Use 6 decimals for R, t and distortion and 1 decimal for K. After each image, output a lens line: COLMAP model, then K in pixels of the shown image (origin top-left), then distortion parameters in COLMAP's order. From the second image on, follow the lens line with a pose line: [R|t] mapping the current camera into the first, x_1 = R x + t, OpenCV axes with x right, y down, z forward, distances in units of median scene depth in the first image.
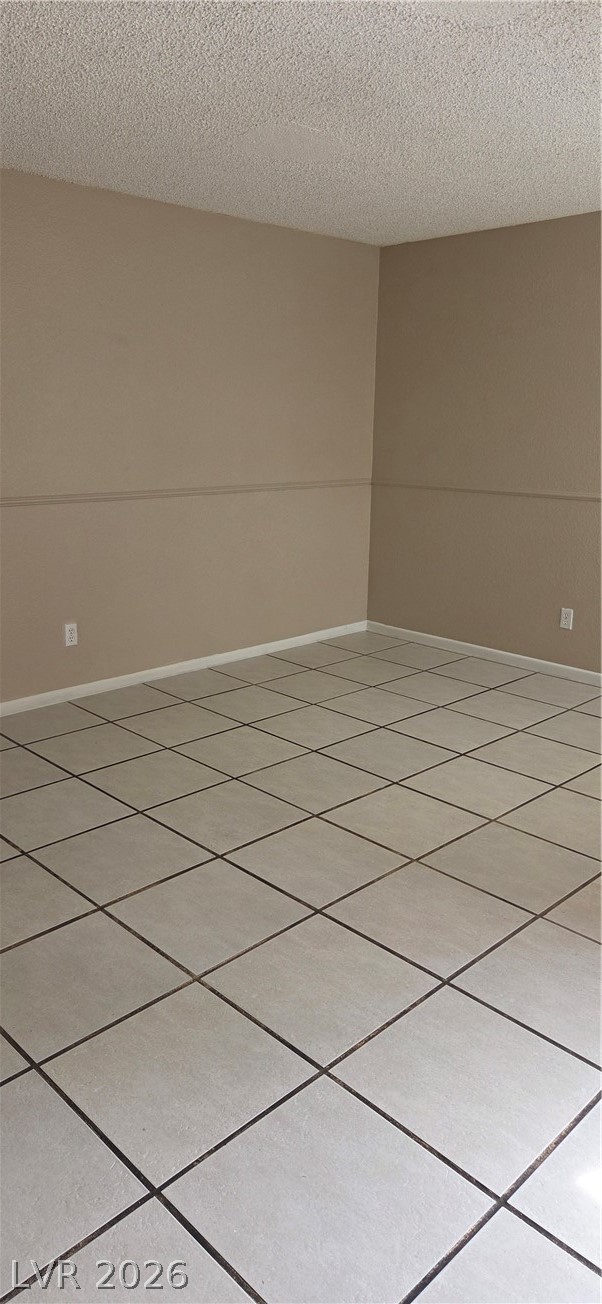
lens RADIAL K [[867.8, 0, 304.5], [0, 867.8, 645.4], [0, 0, 1]] dist [0.037100, -0.032378]
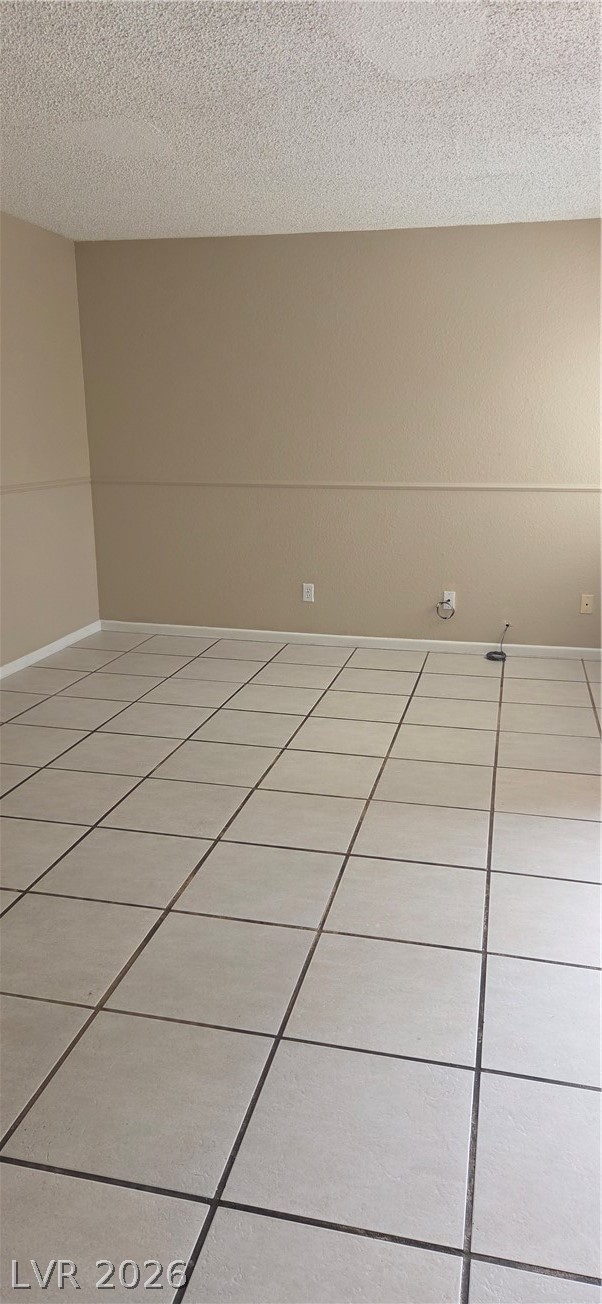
lens RADIAL K [[867.8, 0, 309.0], [0, 867.8, 650.9], [0, 0, 1]] dist [0.037100, -0.032378]
pose [[0.838007, -0.142342, 0.526766, -0.293288], [0.141544, 0.989037, 0.042081, -0.002764], [-0.526981, 0.039297, 0.848968, 0.037797]]
